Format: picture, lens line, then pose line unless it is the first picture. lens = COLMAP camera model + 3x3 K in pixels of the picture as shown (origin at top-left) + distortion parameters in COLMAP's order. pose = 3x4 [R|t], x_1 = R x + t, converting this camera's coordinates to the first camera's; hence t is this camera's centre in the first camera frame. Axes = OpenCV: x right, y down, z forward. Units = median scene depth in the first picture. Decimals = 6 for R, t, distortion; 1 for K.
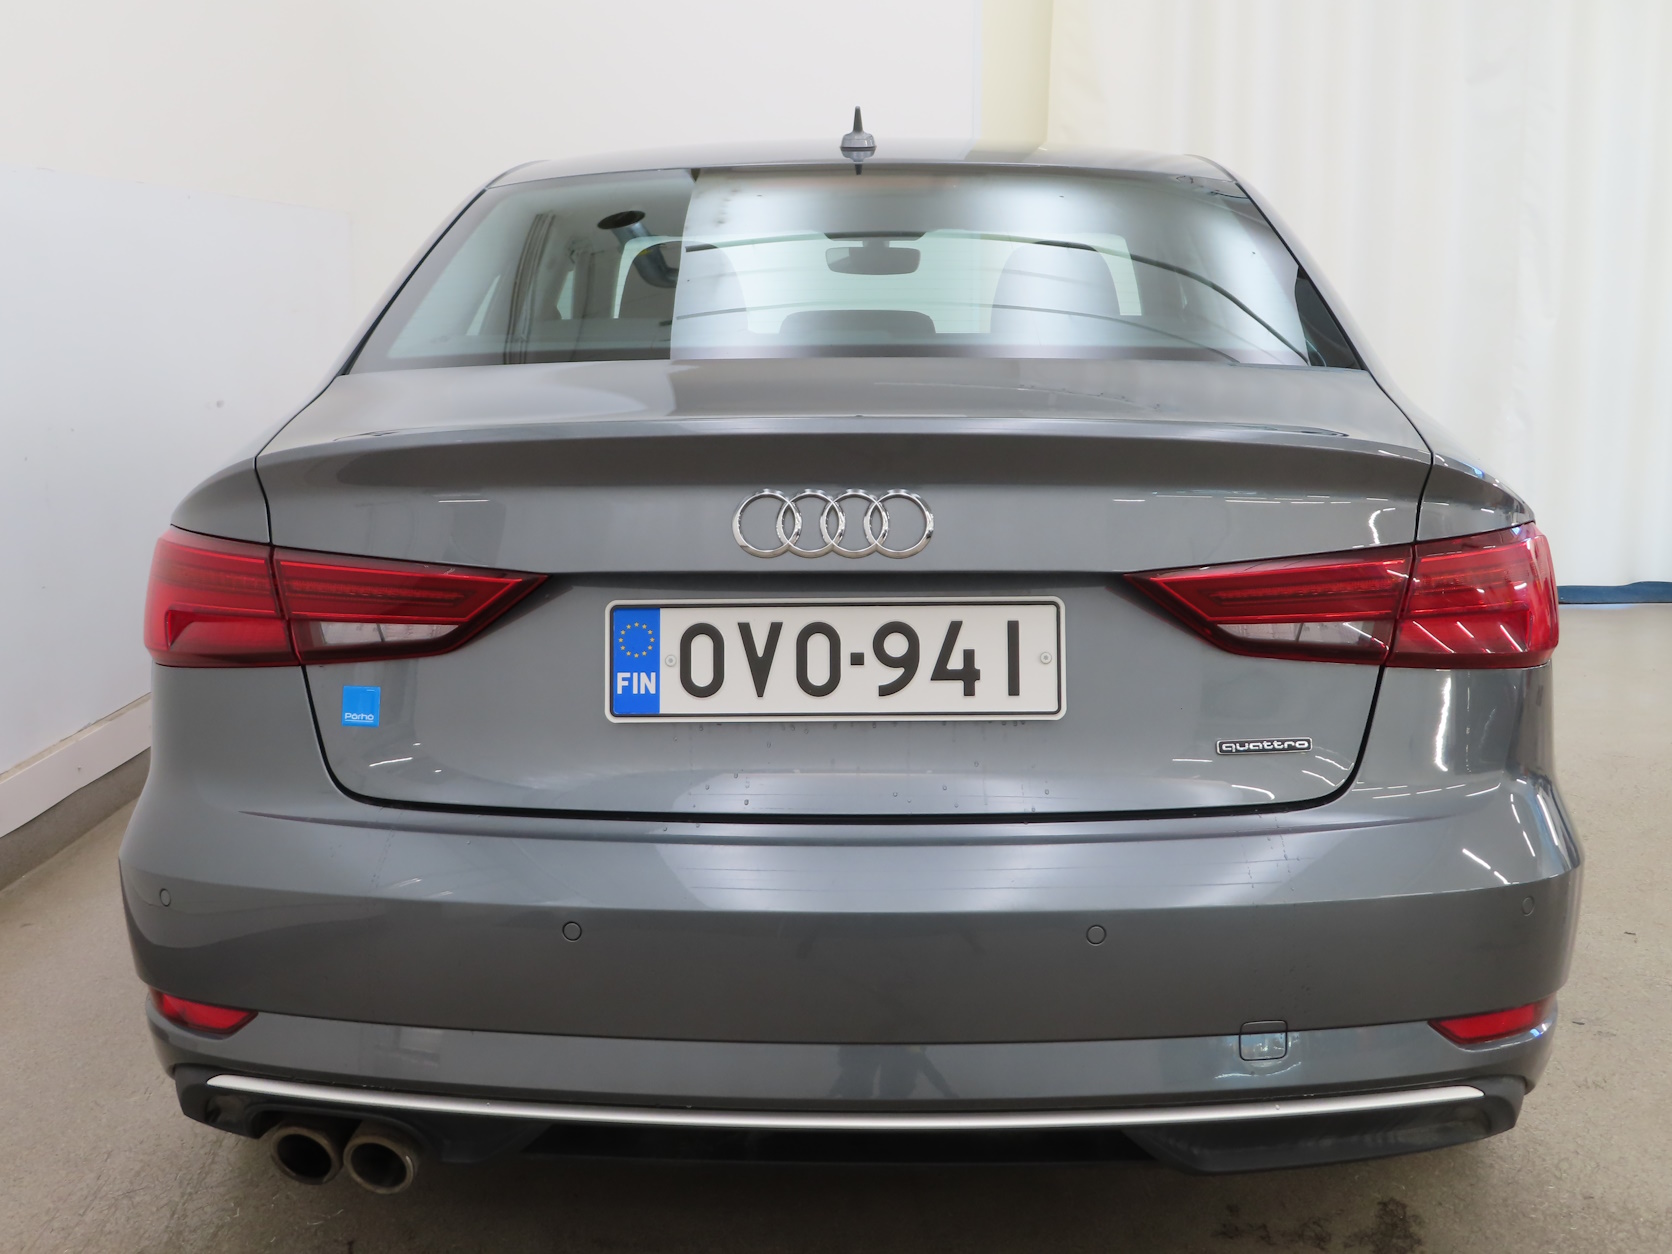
lens RADIAL K [[2418.4, 0, 836.0], [0, 2418.4, 627.0], [0, 0, 1]] dist [-0.133457, 0.006708]
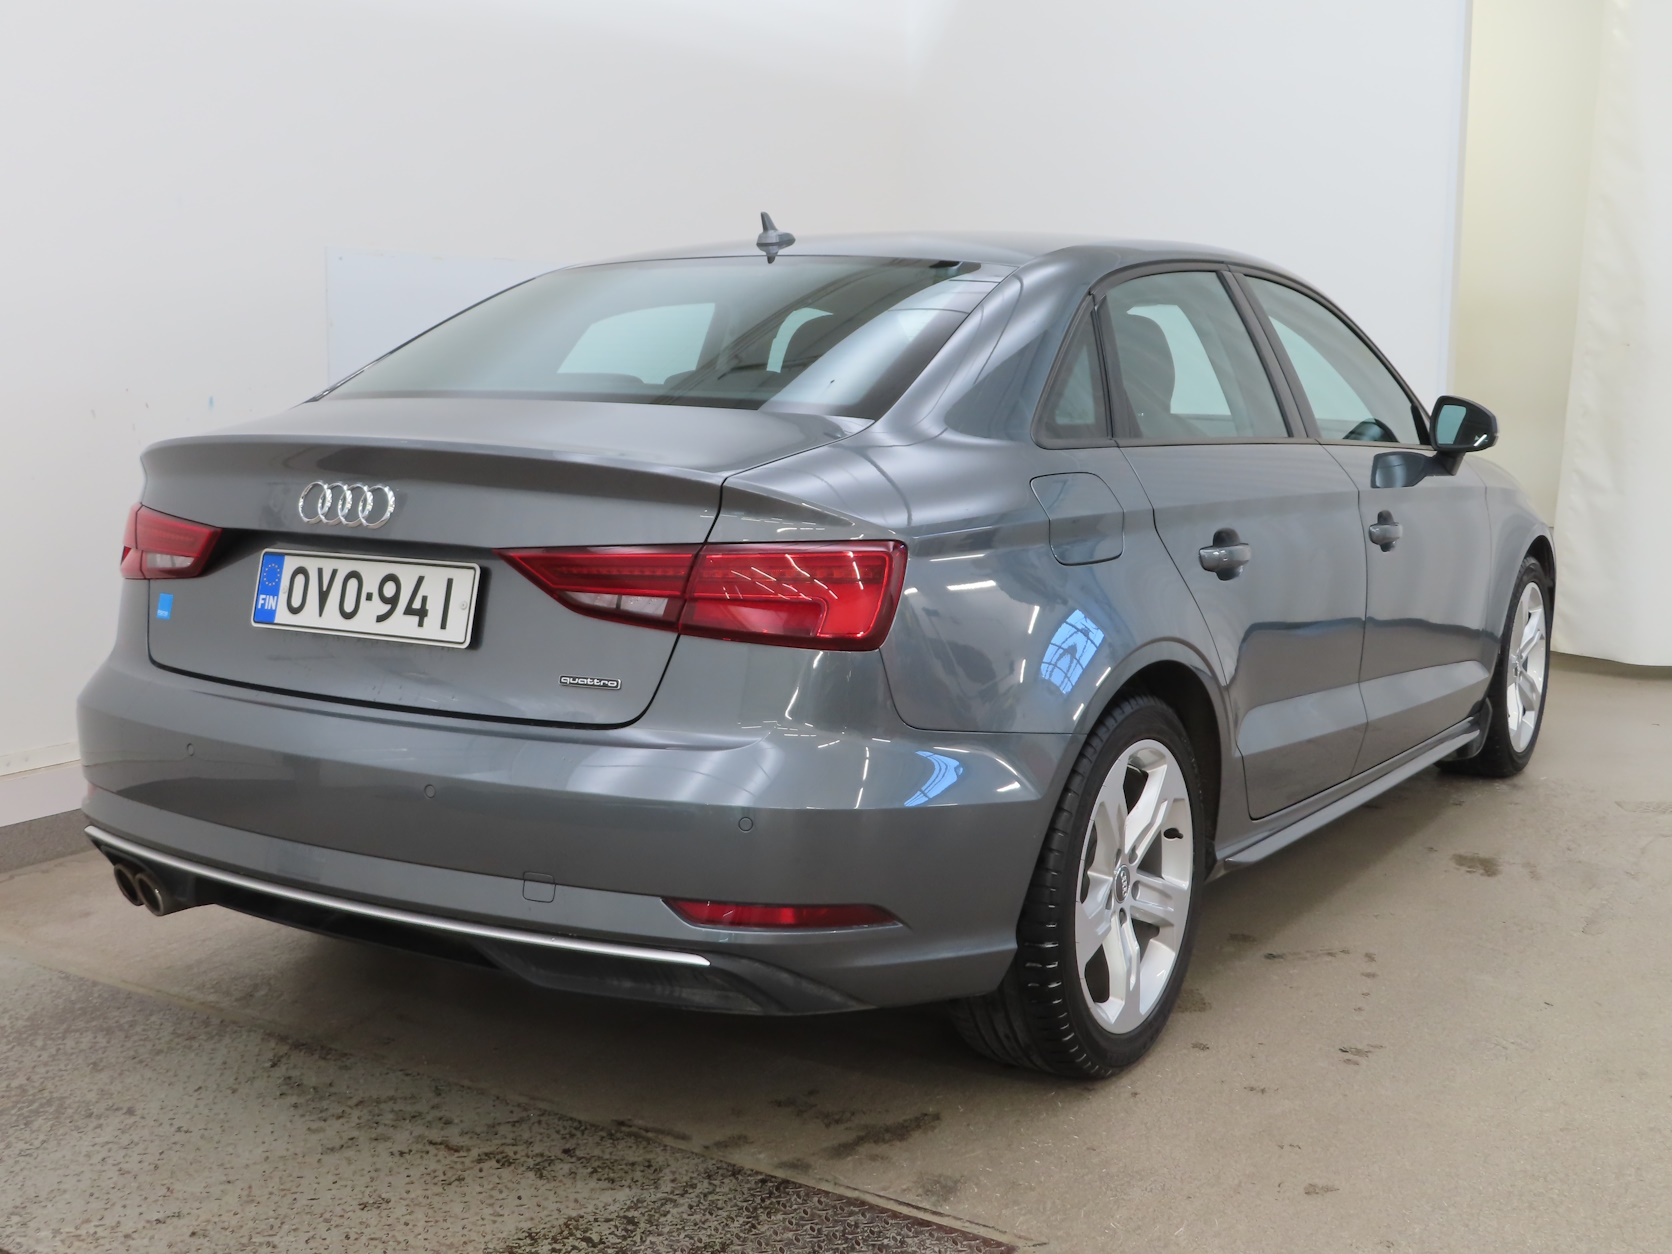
lens RADIAL K [[2418.4, 0, 836.0], [0, 2418.4, 627.0], [0, 0, 1]] dist [-0.133457, 0.006708]
pose [[0.822674, 0.078200, -0.563110, 1.087169], [-0.092851, 0.995677, 0.002620, 0.001204], [0.560880, 0.050130, 0.826378, -0.069520]]
